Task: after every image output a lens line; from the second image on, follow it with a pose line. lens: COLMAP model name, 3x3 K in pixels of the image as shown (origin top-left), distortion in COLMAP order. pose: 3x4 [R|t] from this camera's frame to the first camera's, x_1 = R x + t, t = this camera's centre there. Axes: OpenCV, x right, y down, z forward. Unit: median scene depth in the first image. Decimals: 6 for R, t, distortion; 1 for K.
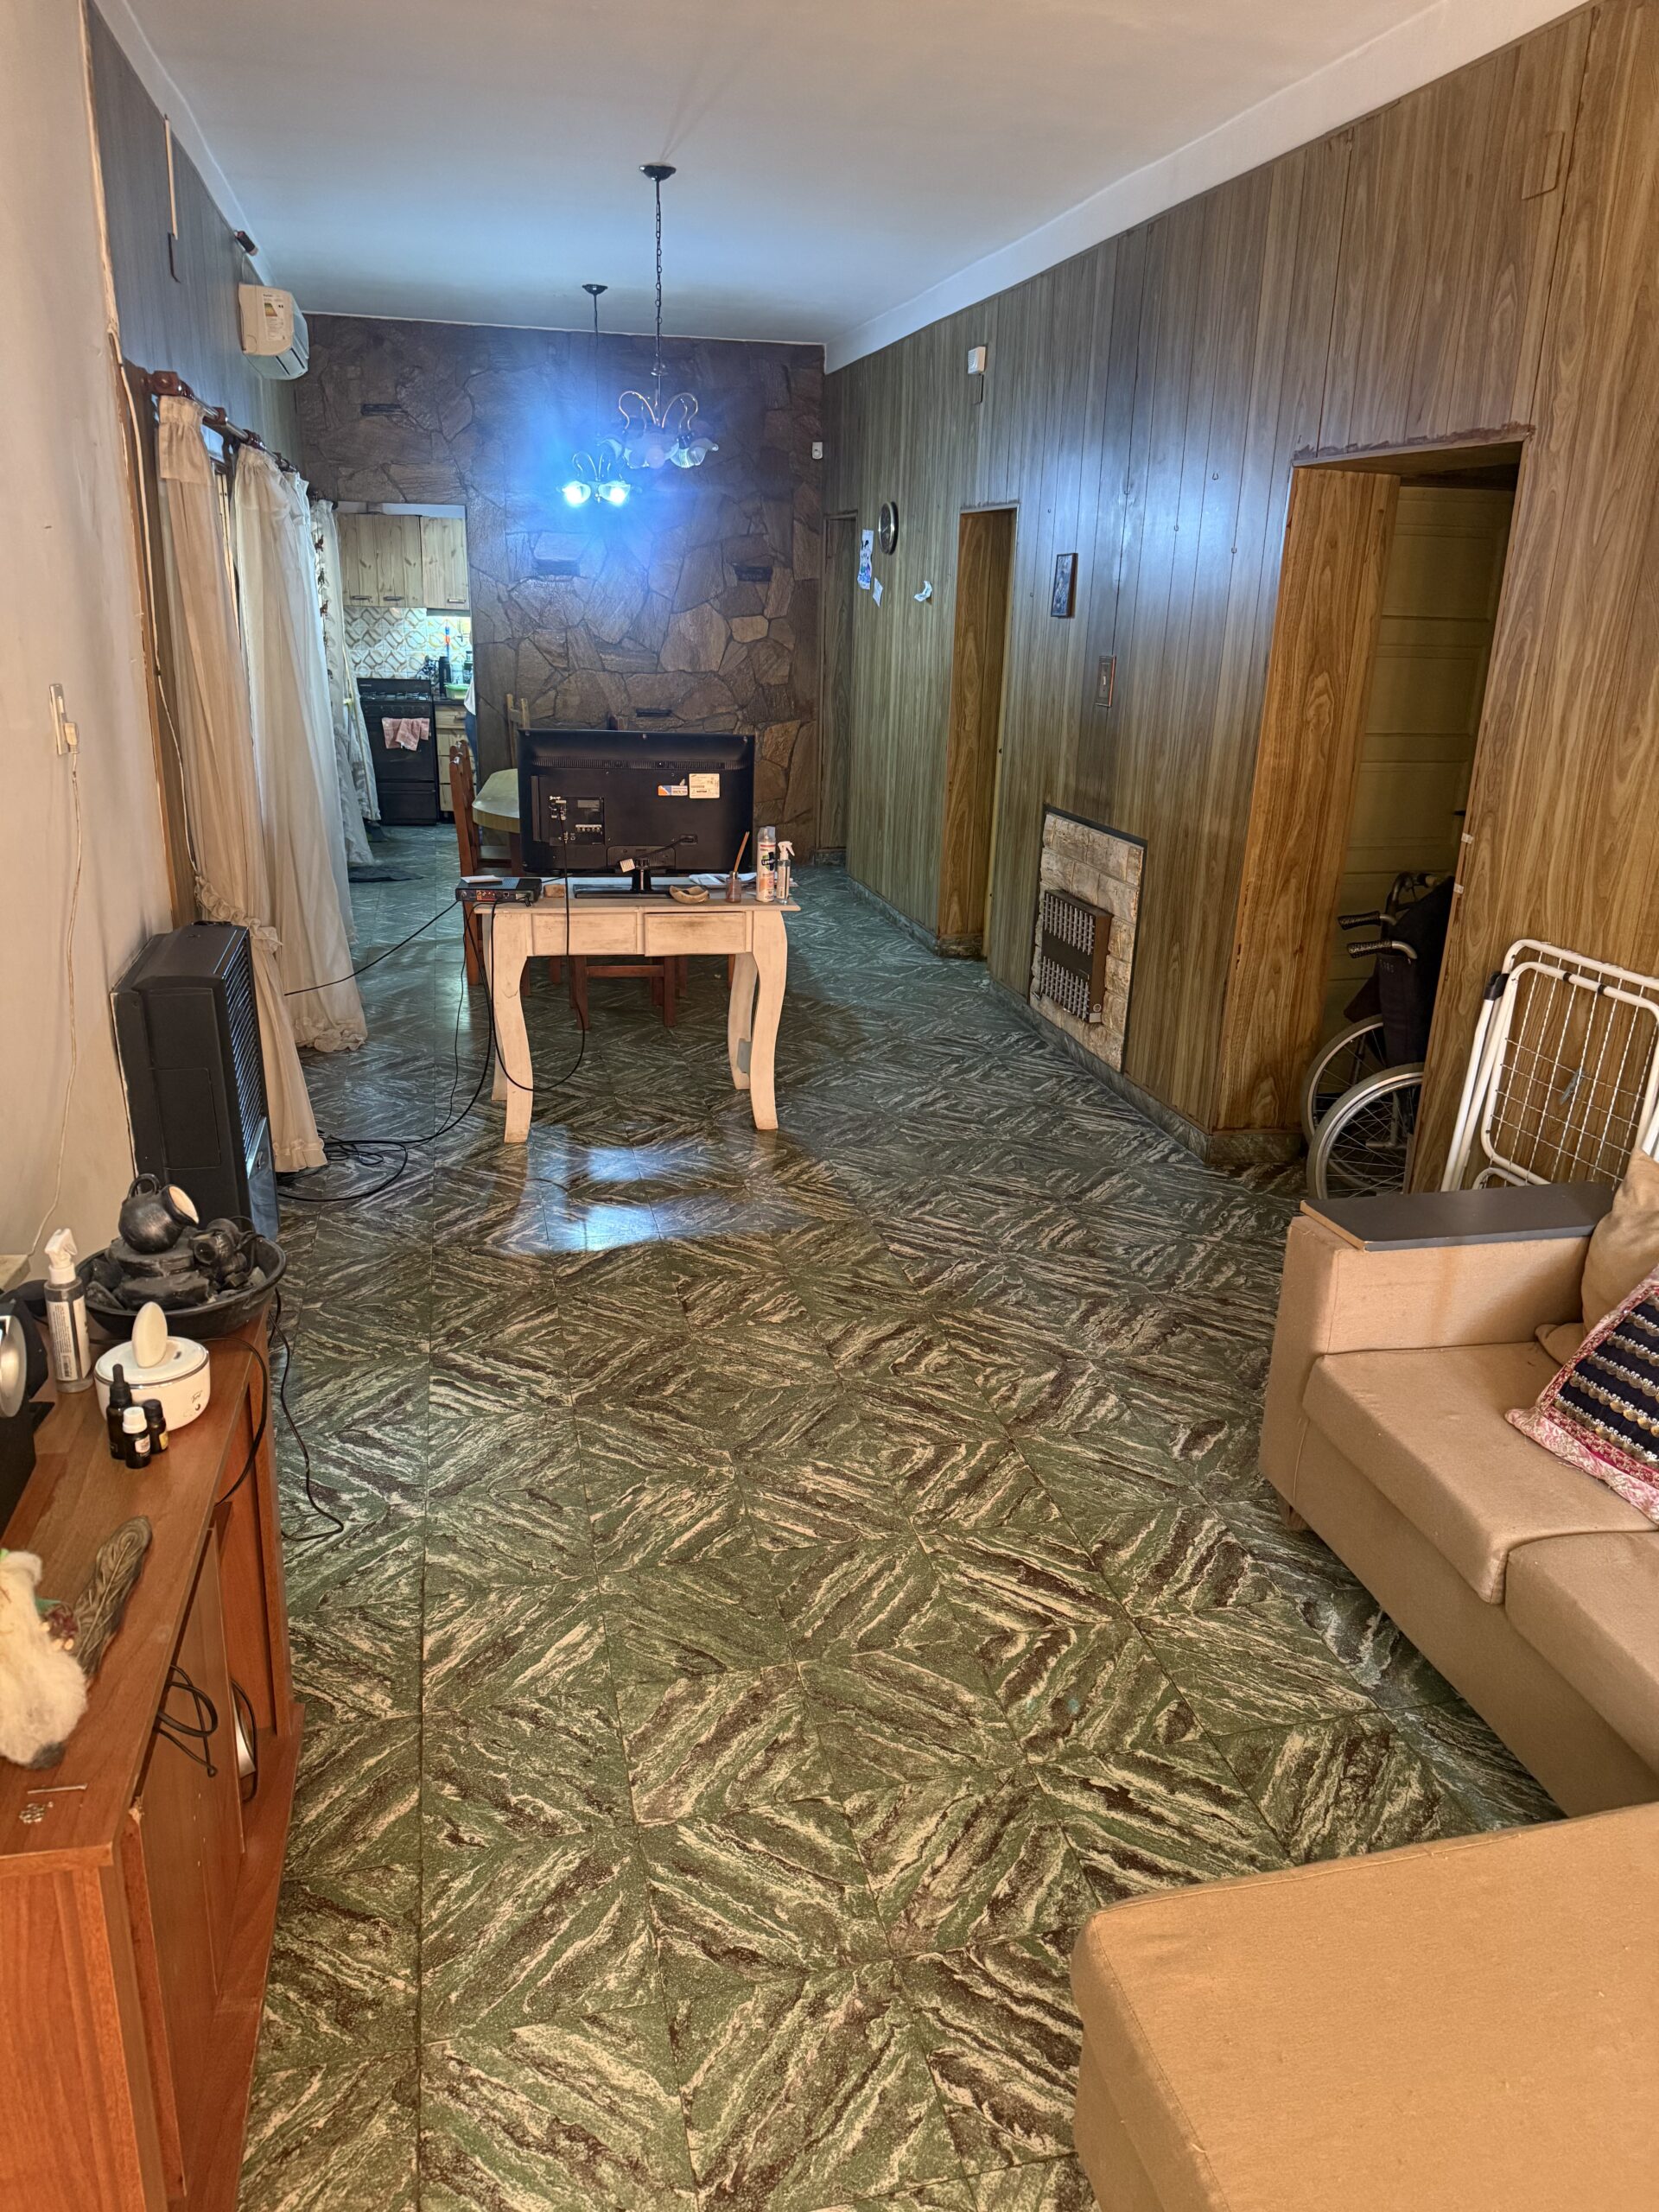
lens RADIAL K [[1581.2, 0, 829.5], [0, 1581.2, 1106.0], [0, 0, 1]] dist [0.008487, -0.001421]
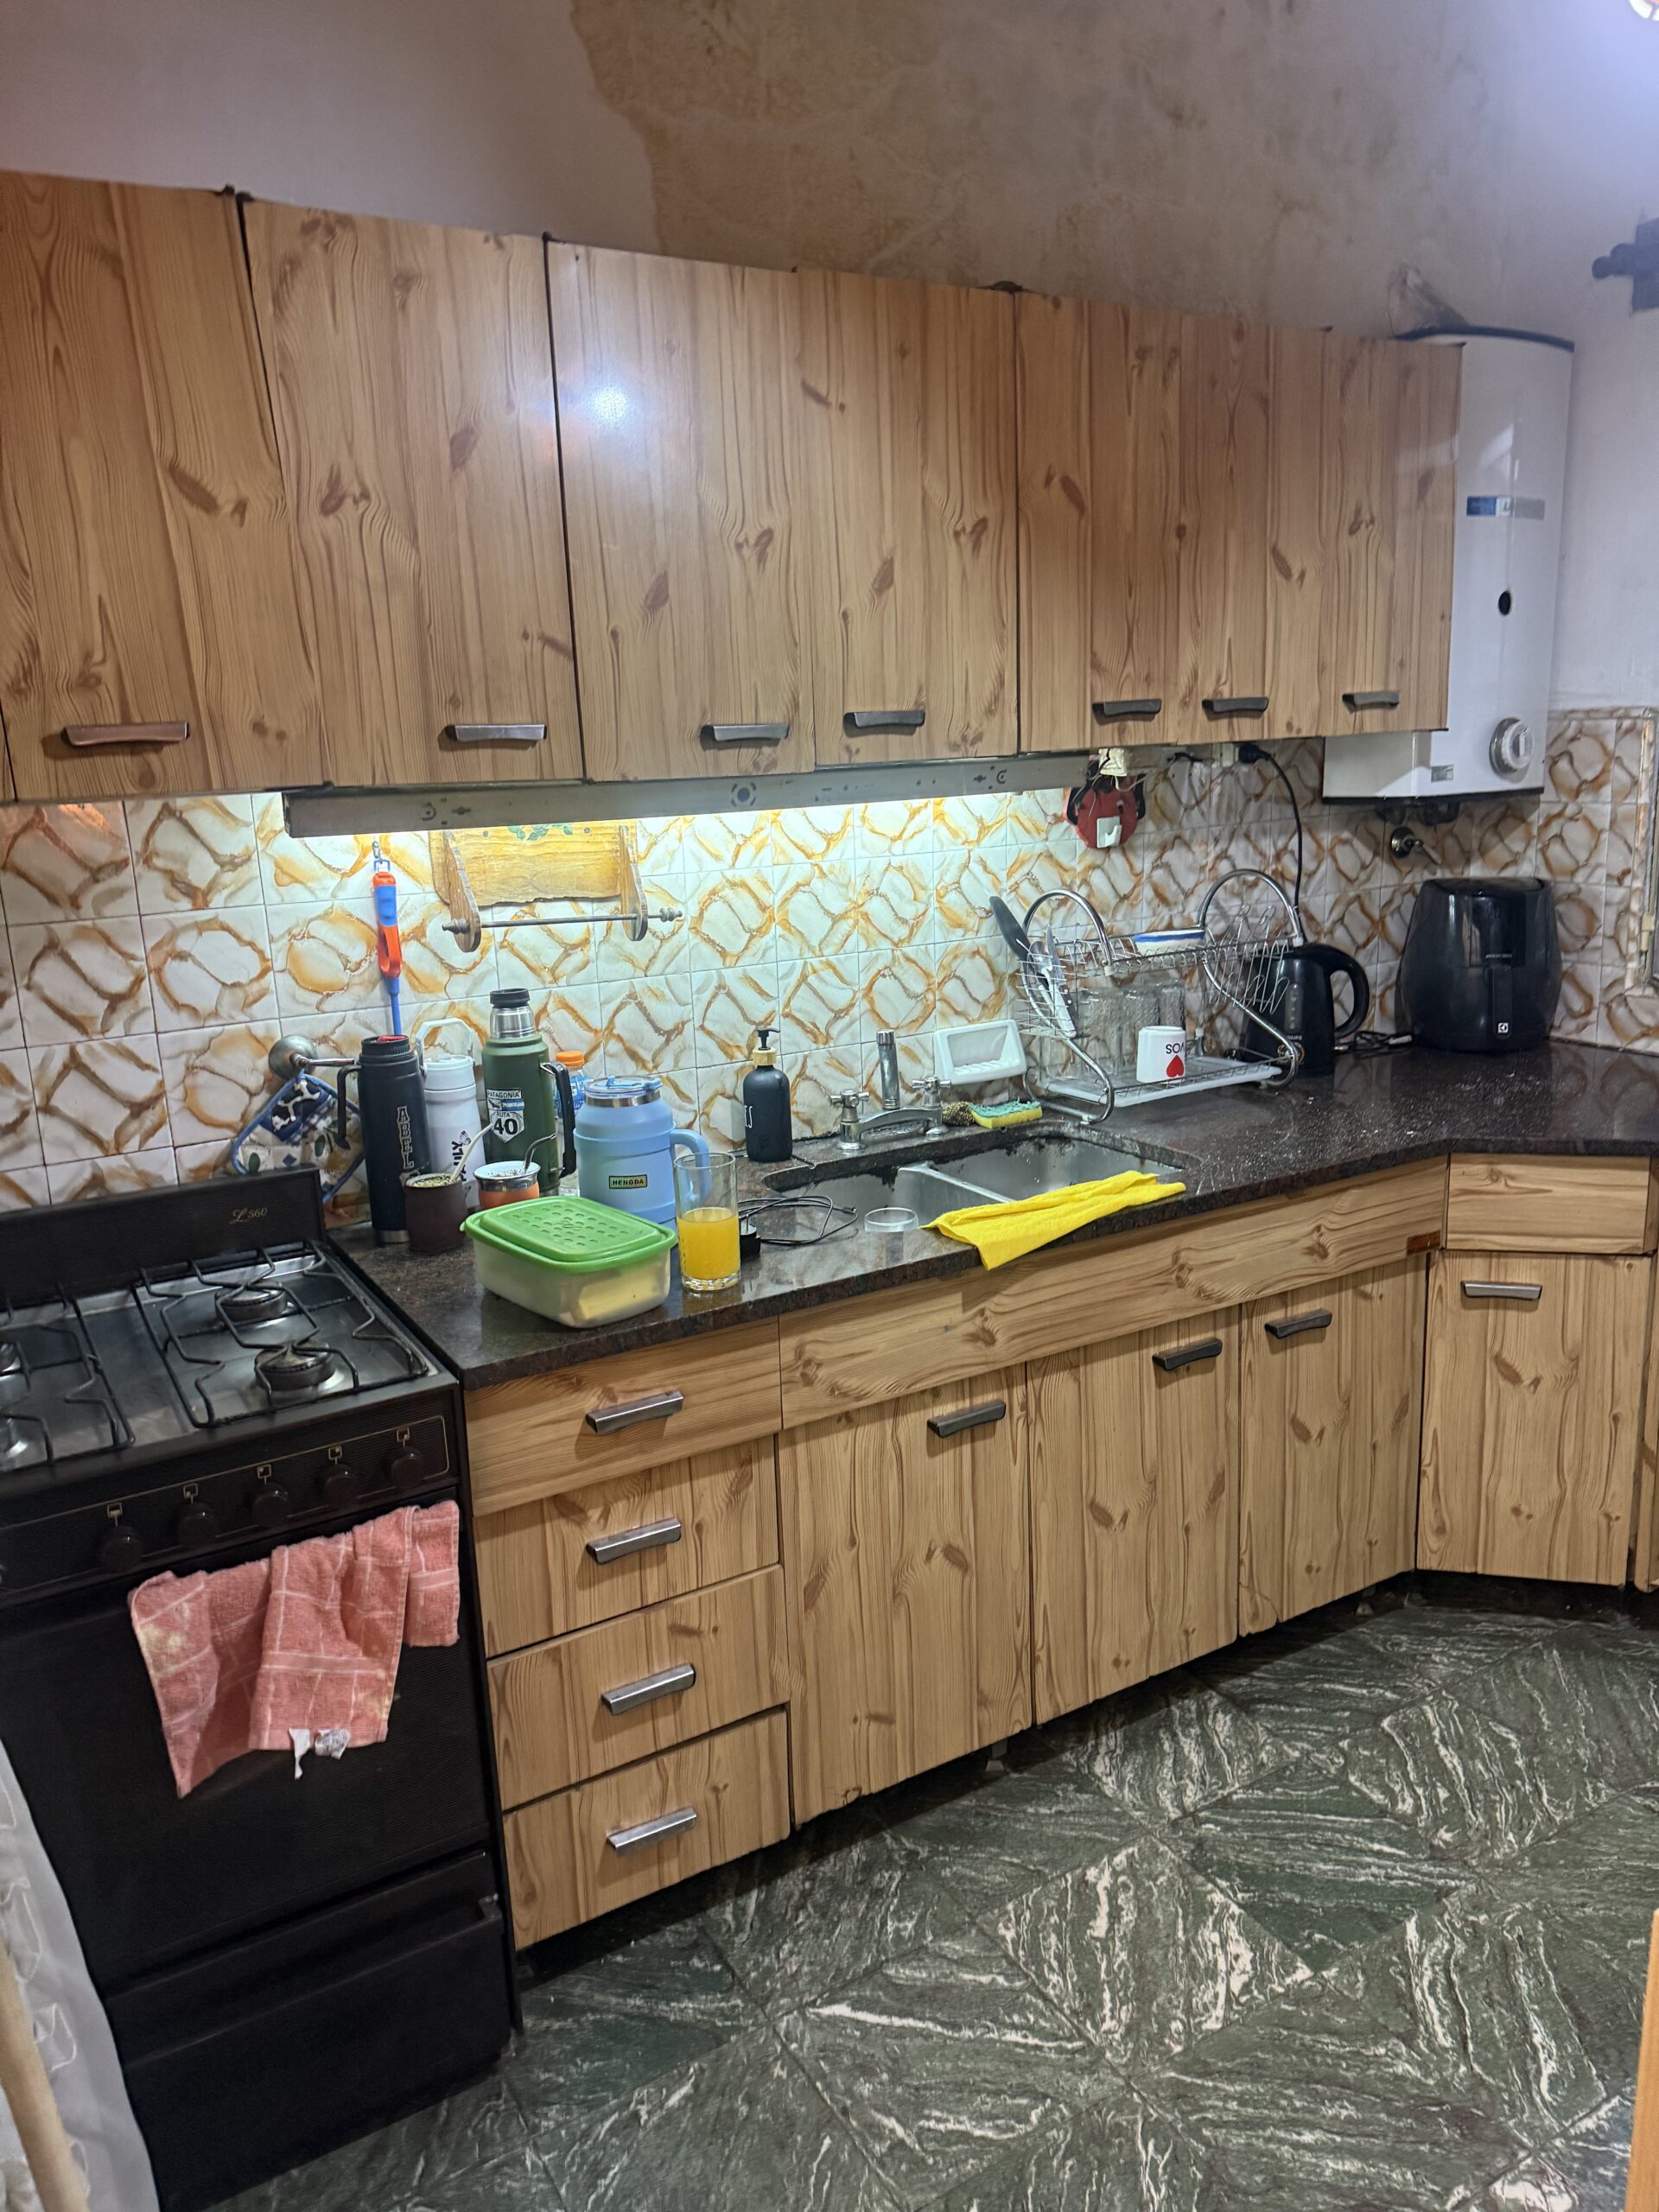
lens RADIAL K [[1581.2, 0, 829.5], [0, 1581.2, 1106.0], [0, 0, 1]] dist [0.008487, -0.001421]
pose [[0.954035, -0.126424, 0.271724, -0.245175], [0.149937, 0.986388, -0.067504, -0.256306], [-0.259492, 0.105142, 0.960005, 0.810755]]
